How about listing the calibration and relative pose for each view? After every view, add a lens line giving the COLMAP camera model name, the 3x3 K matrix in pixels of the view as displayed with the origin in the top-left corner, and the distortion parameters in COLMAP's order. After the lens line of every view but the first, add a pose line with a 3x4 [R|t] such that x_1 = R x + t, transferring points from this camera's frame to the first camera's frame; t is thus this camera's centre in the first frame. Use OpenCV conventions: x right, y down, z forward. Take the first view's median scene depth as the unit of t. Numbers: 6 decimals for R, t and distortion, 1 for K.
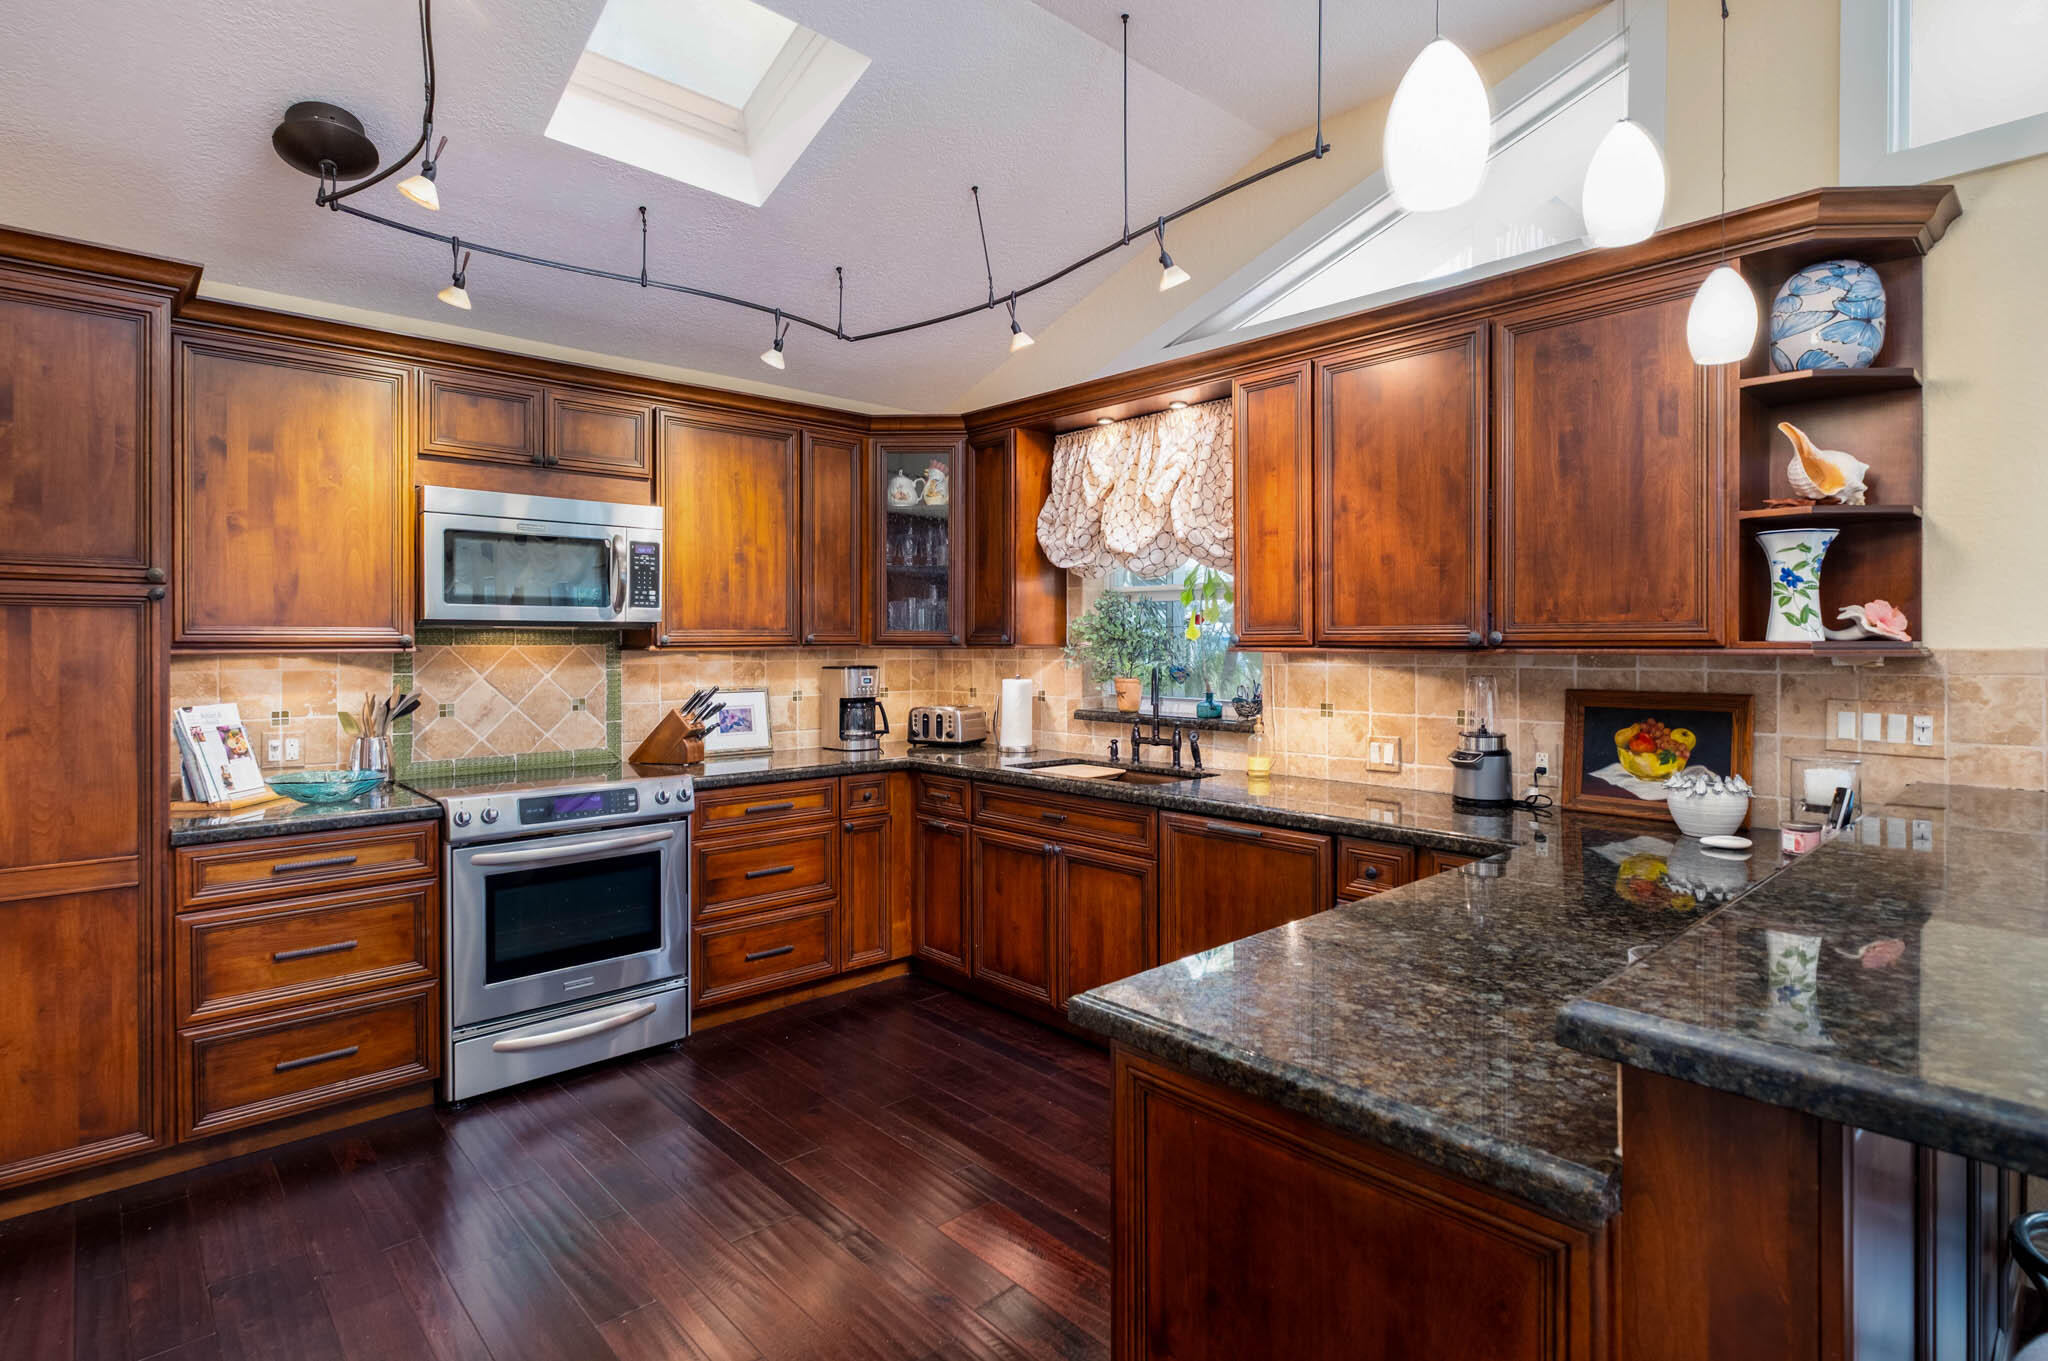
lens RADIAL K [[996.3, 0, 1040.7], [0, 996.3, 662.1], [0, 0, 1]] dist [0.010148, -0.003875]
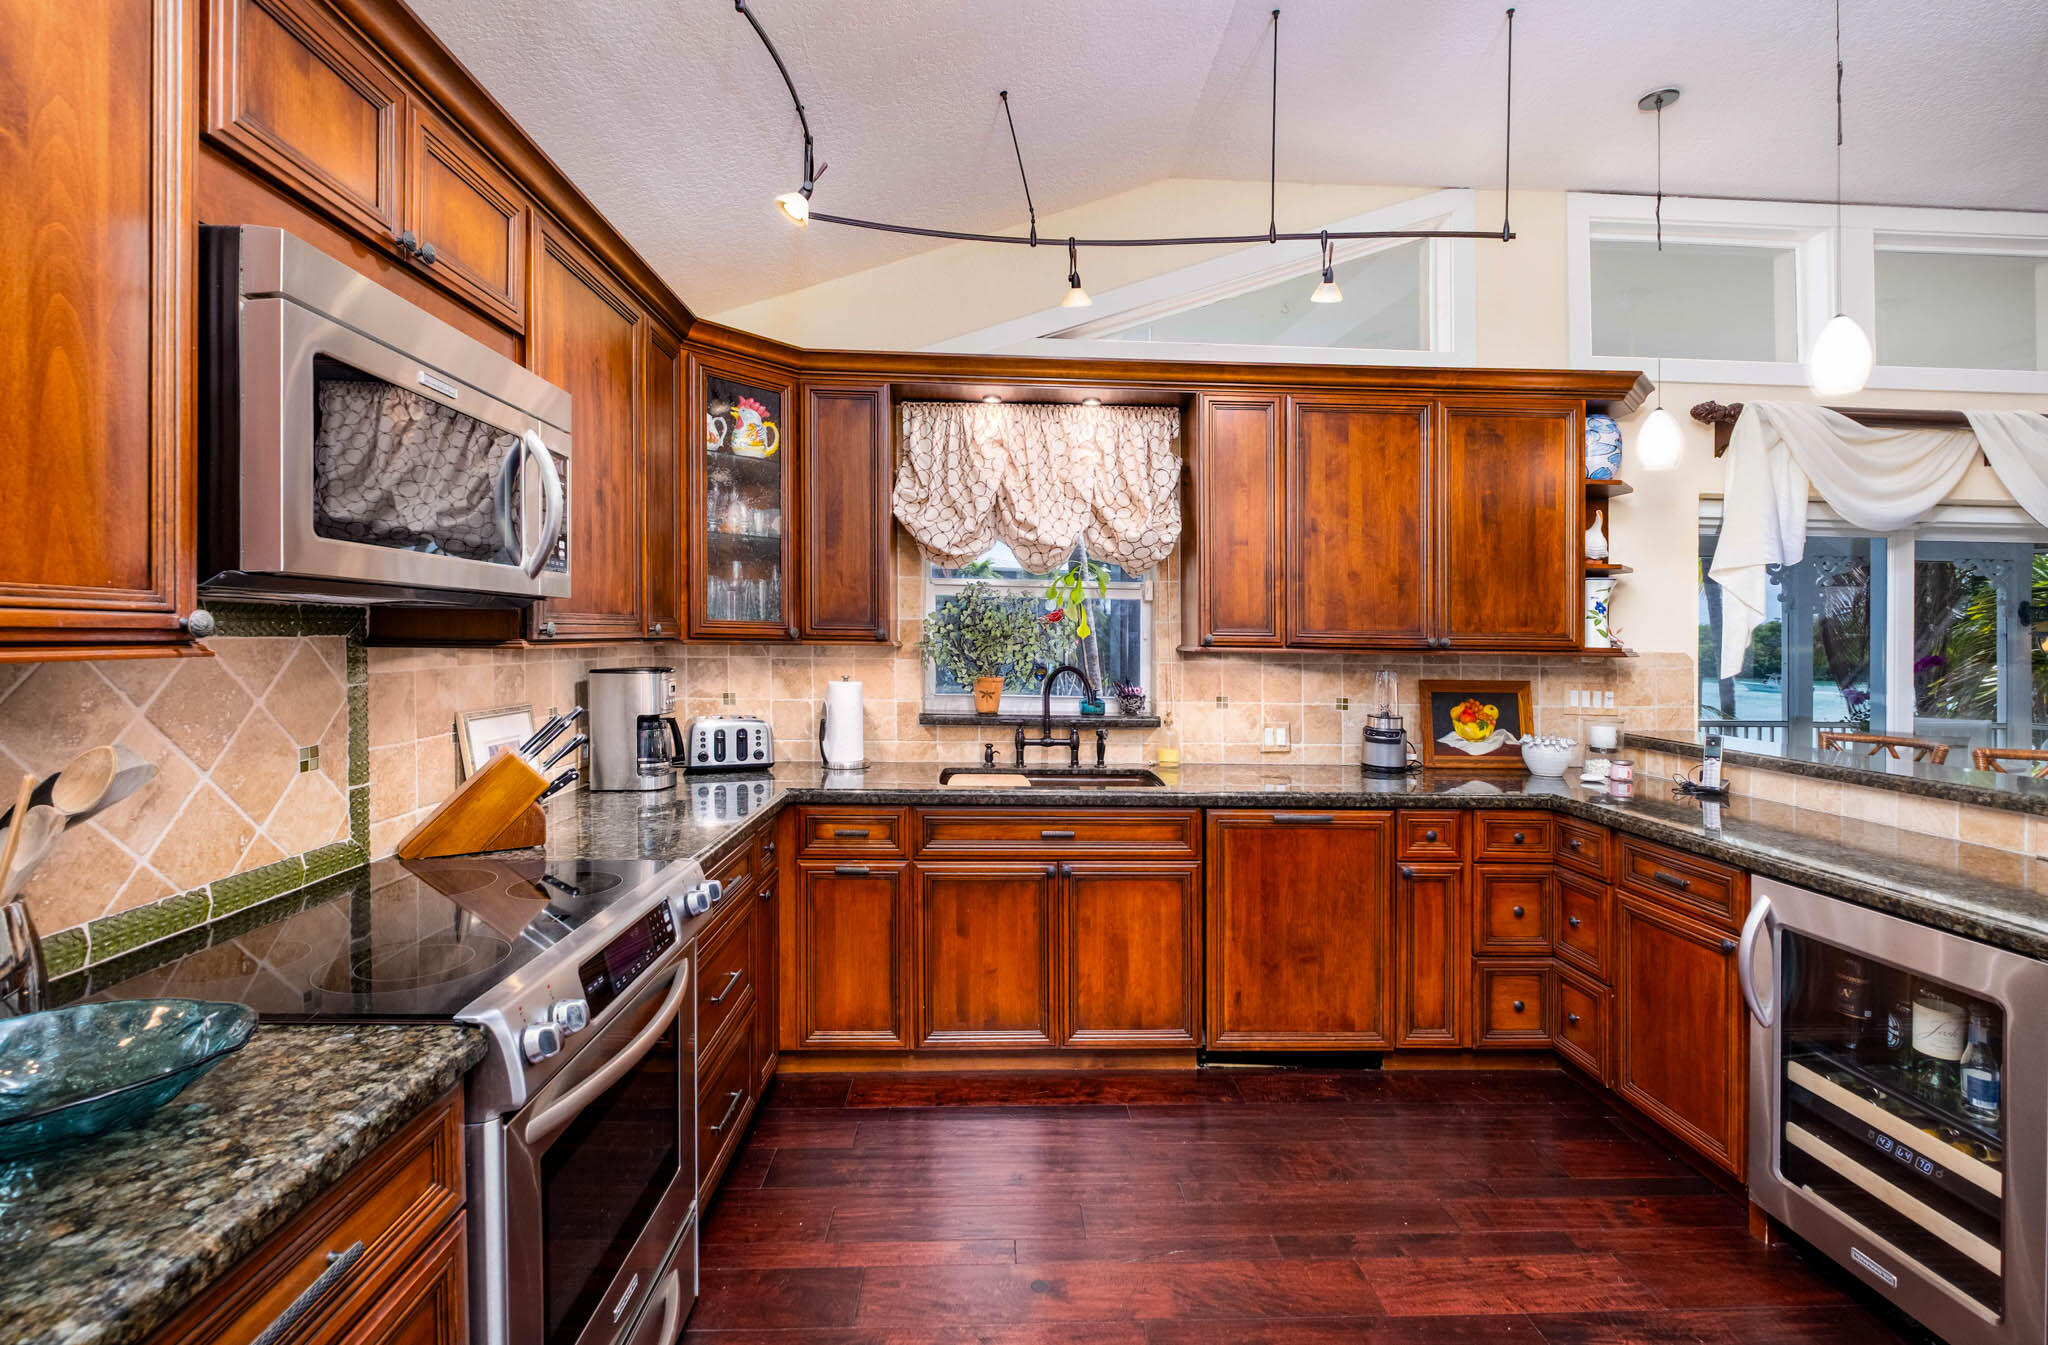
lens RADIAL K [[894.6, 0, 1011.4], [0, 894.6, 655.0], [0, 0, 1]] dist [0.001714, -0.000204]
pose [[0.661202, -0.004760, 0.750193, -0.718826], [0.000187, 0.999981, 0.006180, -0.013756], [-0.750208, -0.003946, 0.661190, 0.577014]]
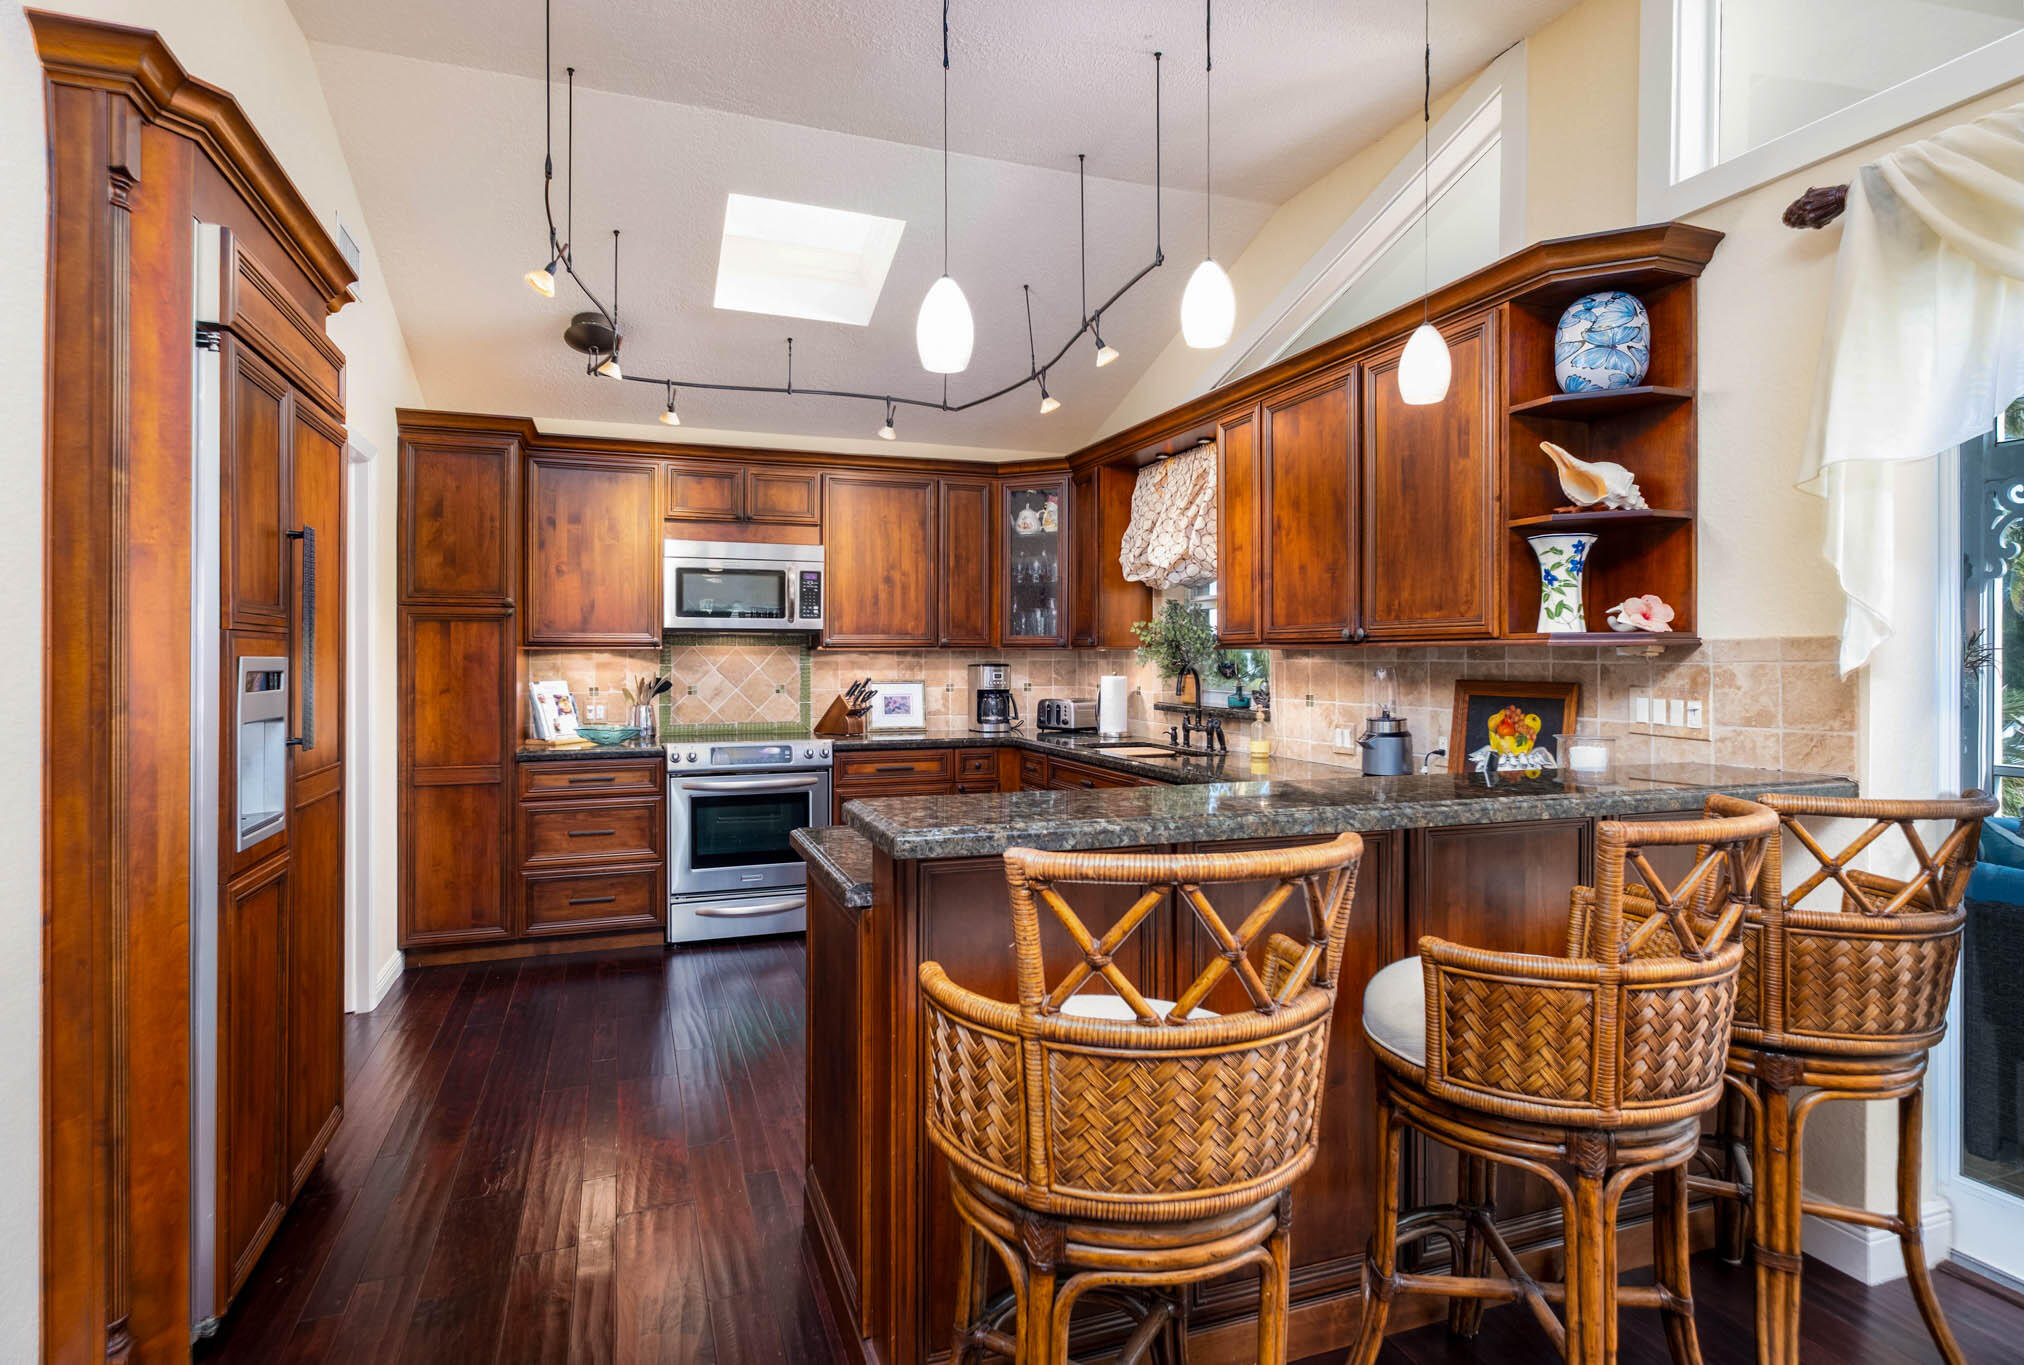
lens RADIAL K [[984.6, 0, 1006.0], [0, 984.6, 676.8], [0, 0, 1]] dist [0.010148, -0.003875]
pose [[0.927899, 0.009016, -0.372722, 0.444084], [-0.007967, 0.999959, 0.004355, 0.021859], [0.372746, -0.001071, 0.927933, -0.206415]]
